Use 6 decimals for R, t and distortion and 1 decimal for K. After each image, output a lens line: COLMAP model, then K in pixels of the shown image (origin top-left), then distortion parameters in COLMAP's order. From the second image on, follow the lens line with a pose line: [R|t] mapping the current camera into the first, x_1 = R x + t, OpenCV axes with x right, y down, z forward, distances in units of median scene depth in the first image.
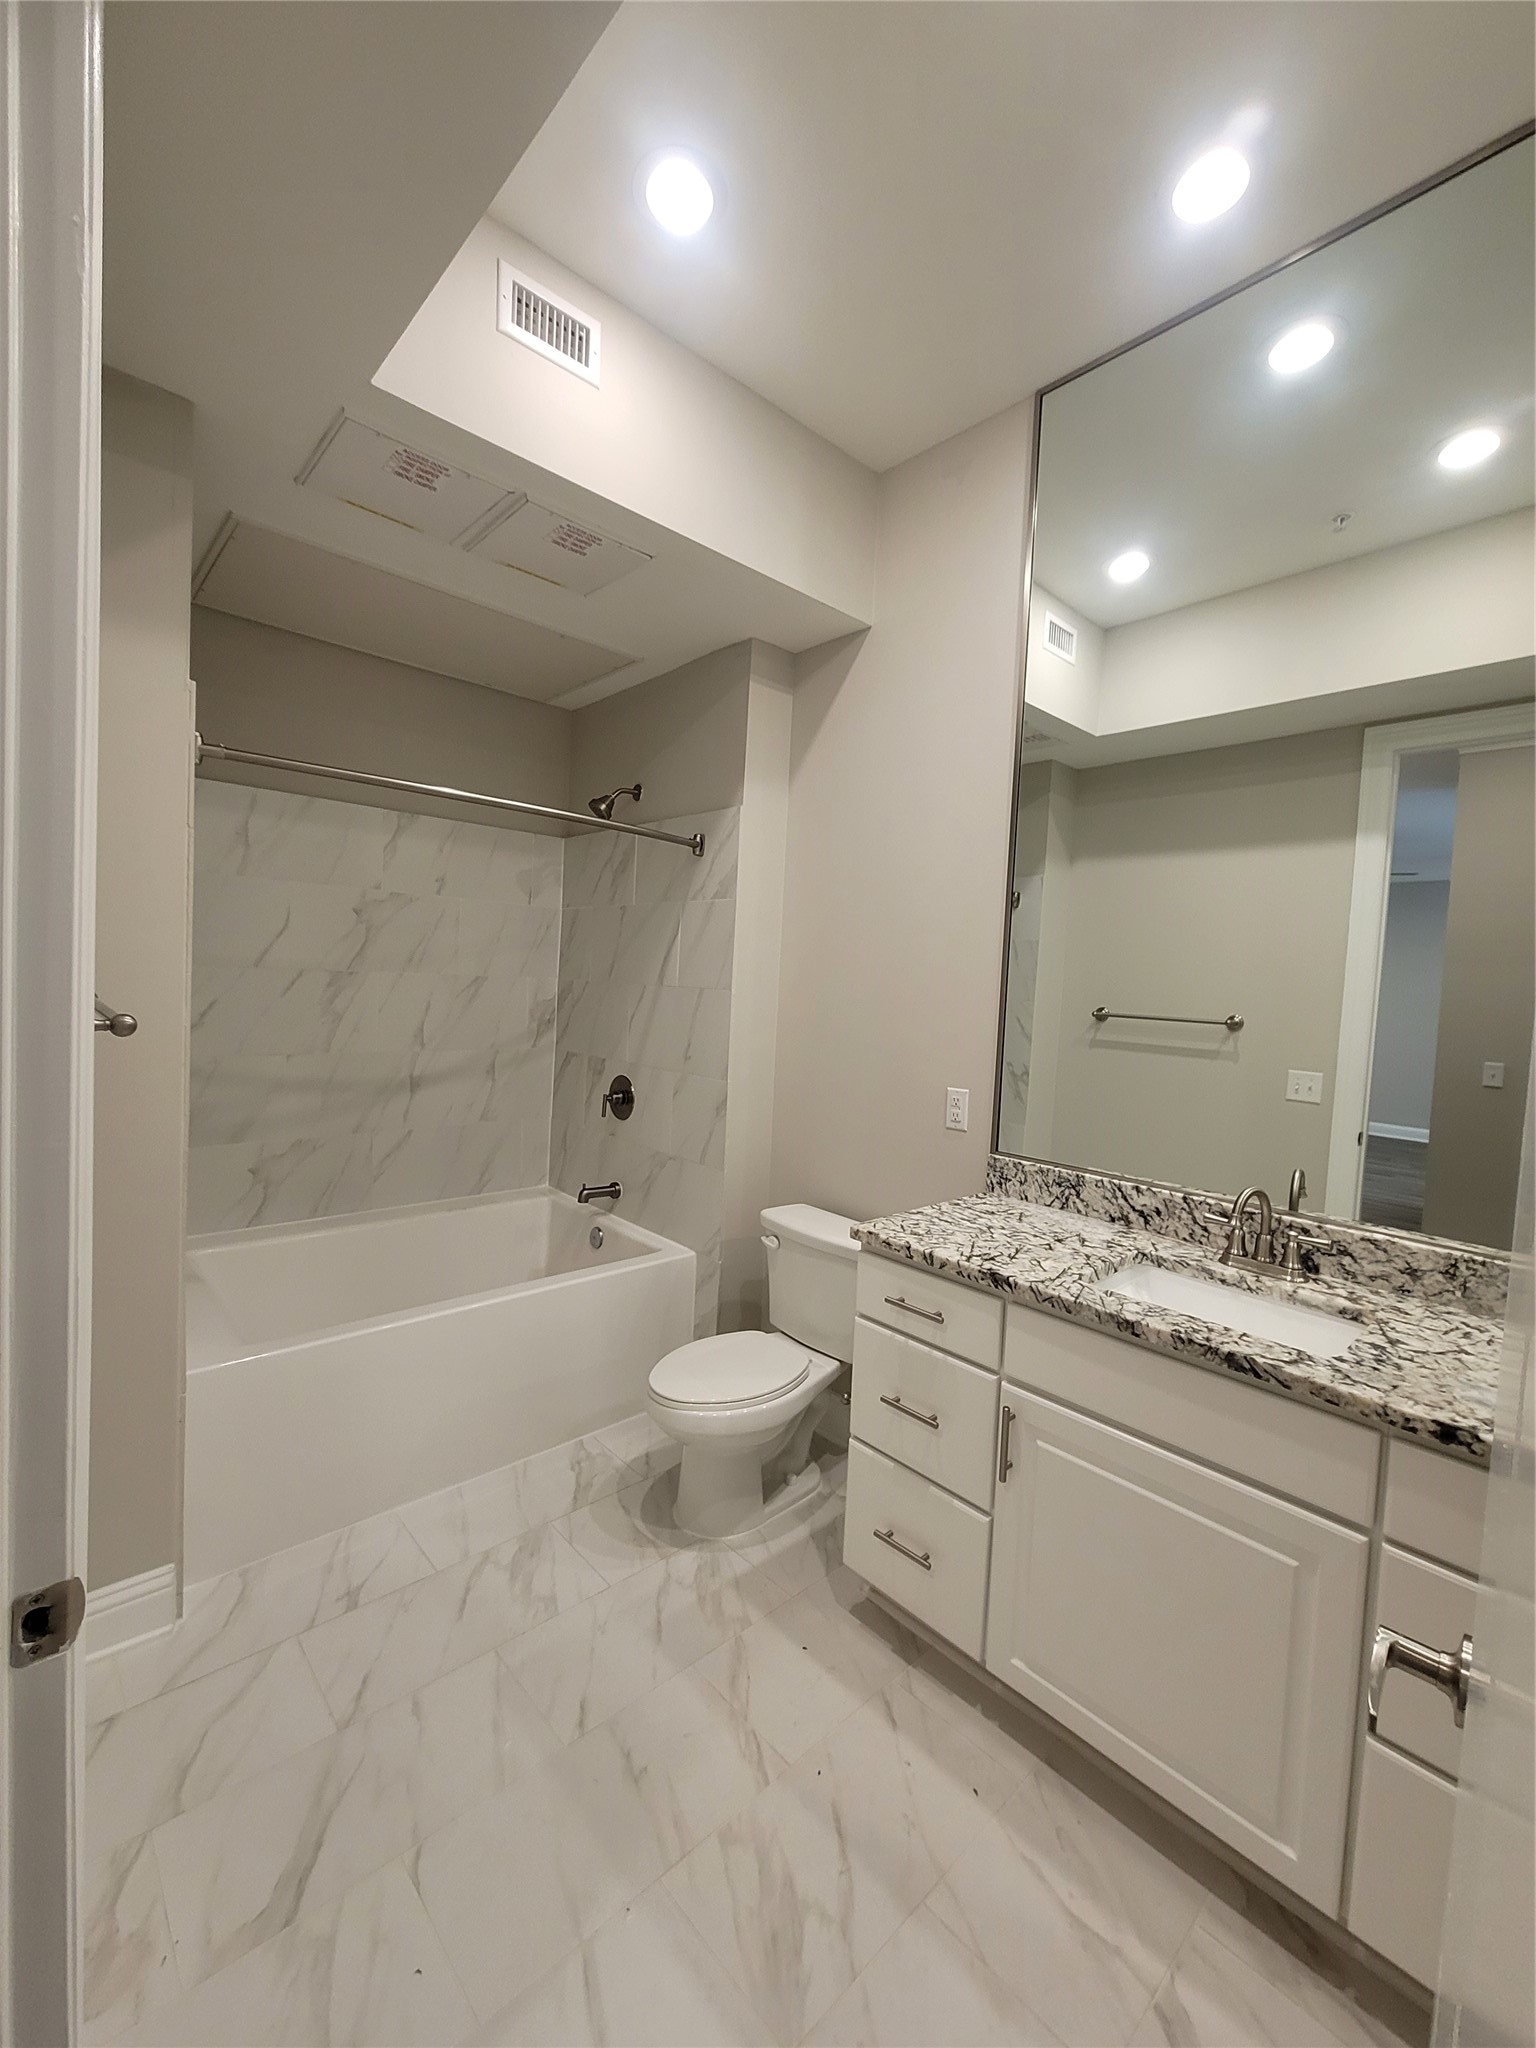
lens RADIAL K [[849.8, 0, 771.4], [0, 849.8, 1023.2], [0, 0, 1]] dist [-0.008441, 0.004679]
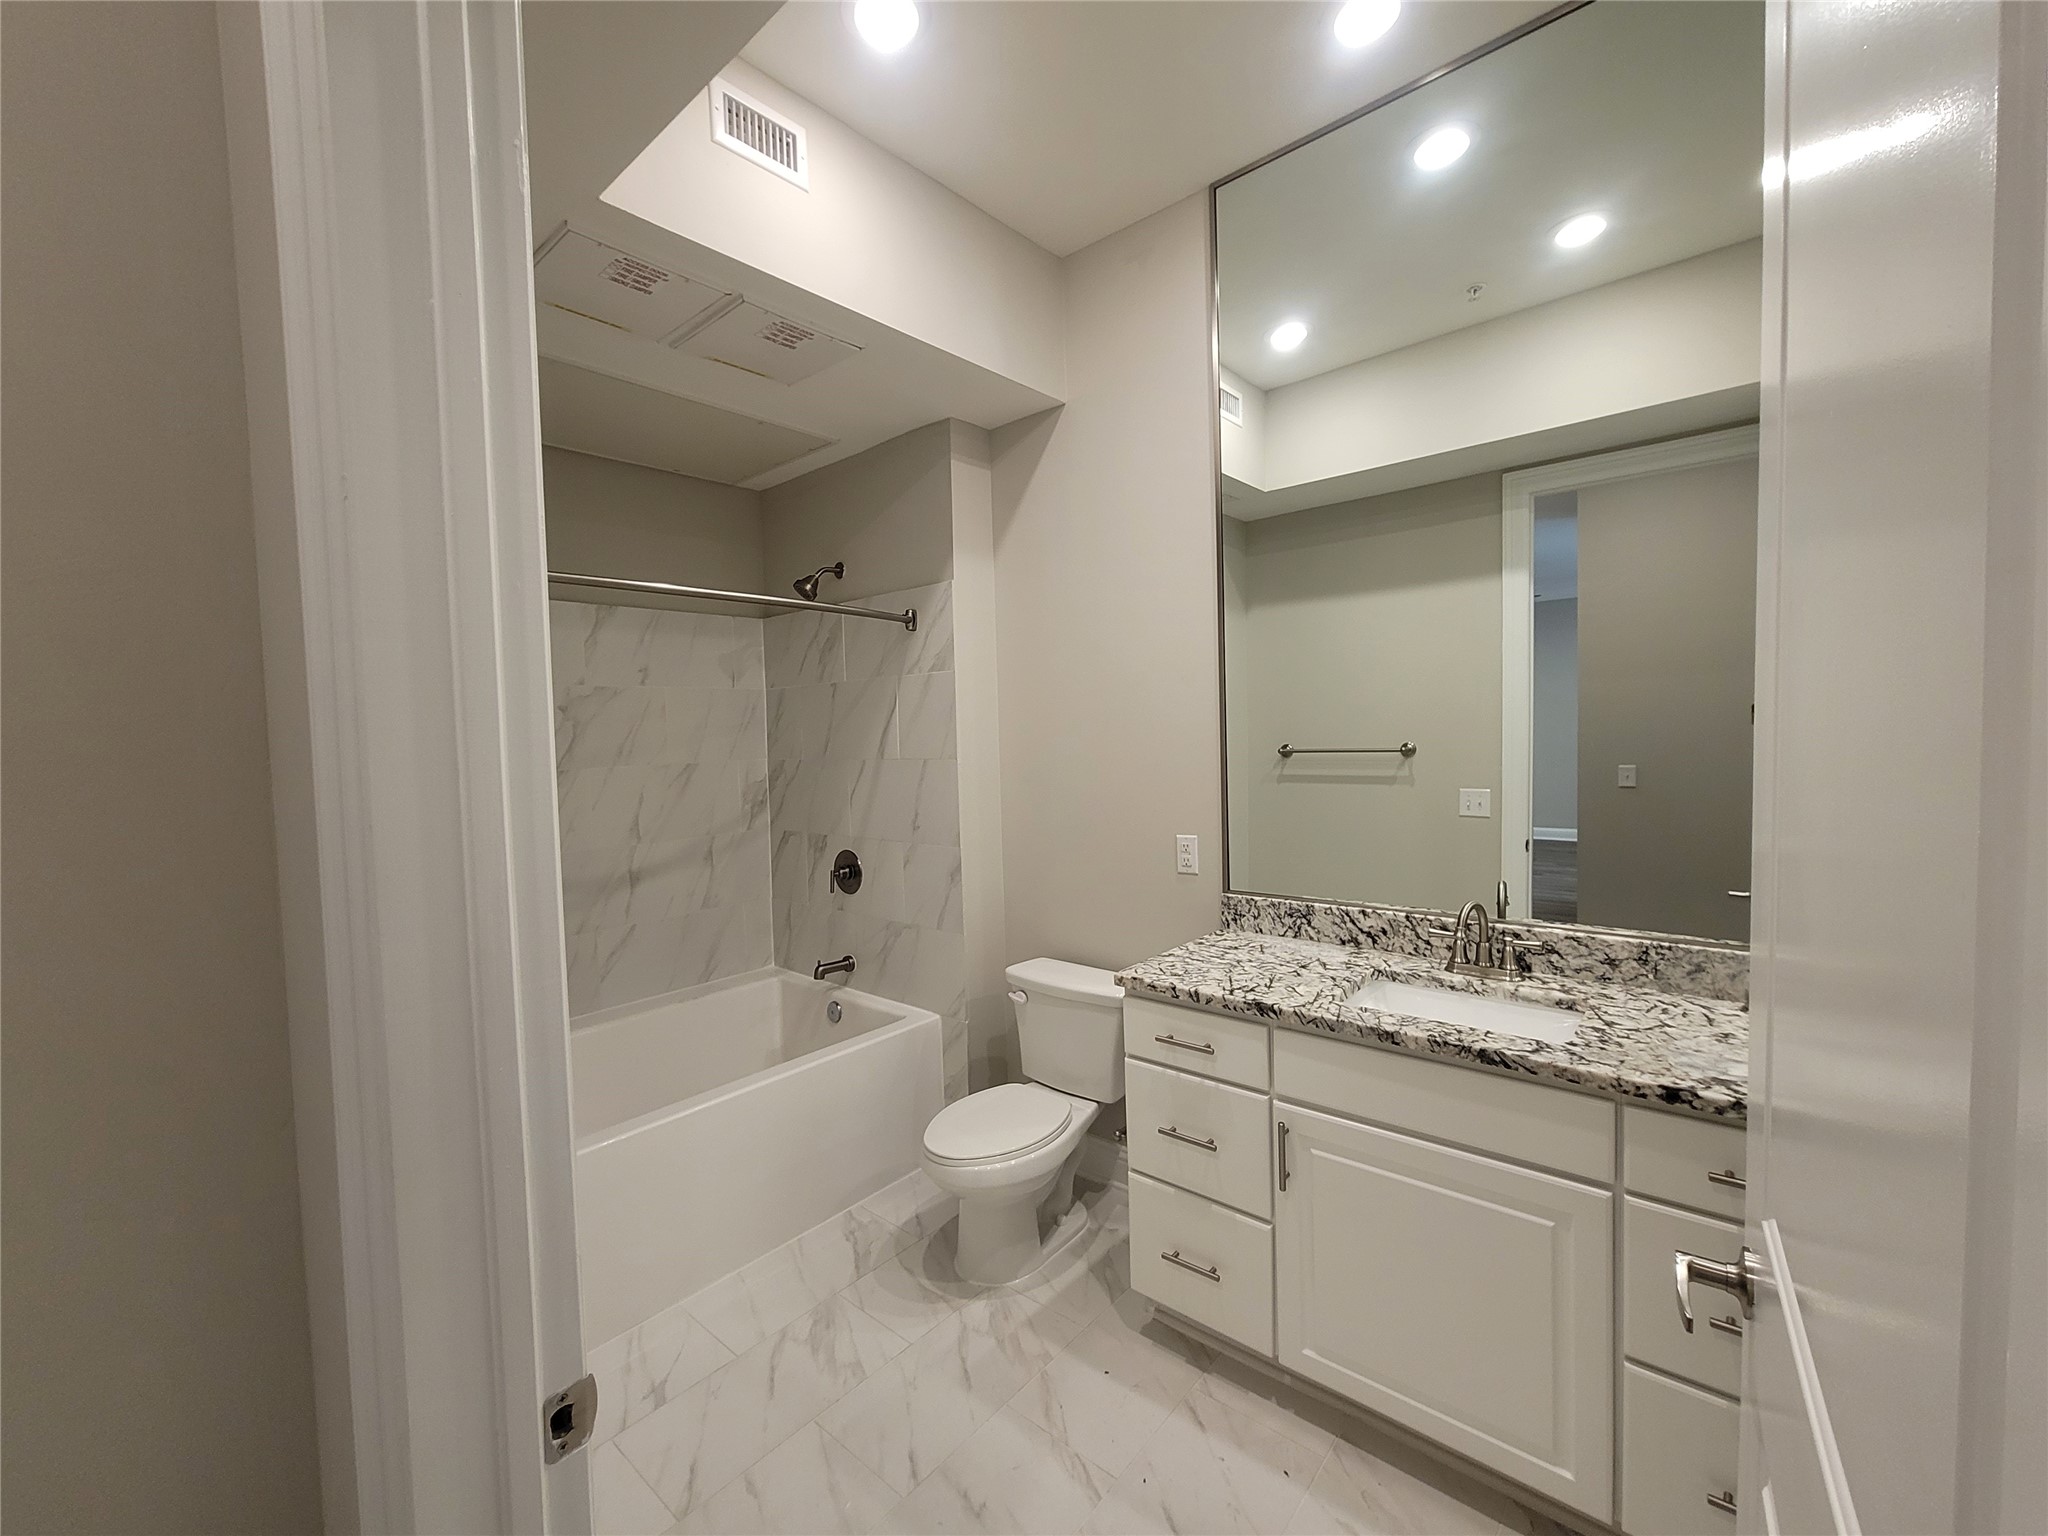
lens RADIAL K [[849.8, 0, 1018.6], [0, 849.8, 776.5], [0, 0, 1]] dist [-0.008441, 0.004679]
pose [[0.991118, -0.083429, 0.103562, -0.109345], [0.083179, 0.996512, 0.006733, -0.024652], [-0.103763, 0.001941, 0.994600, -0.047554]]
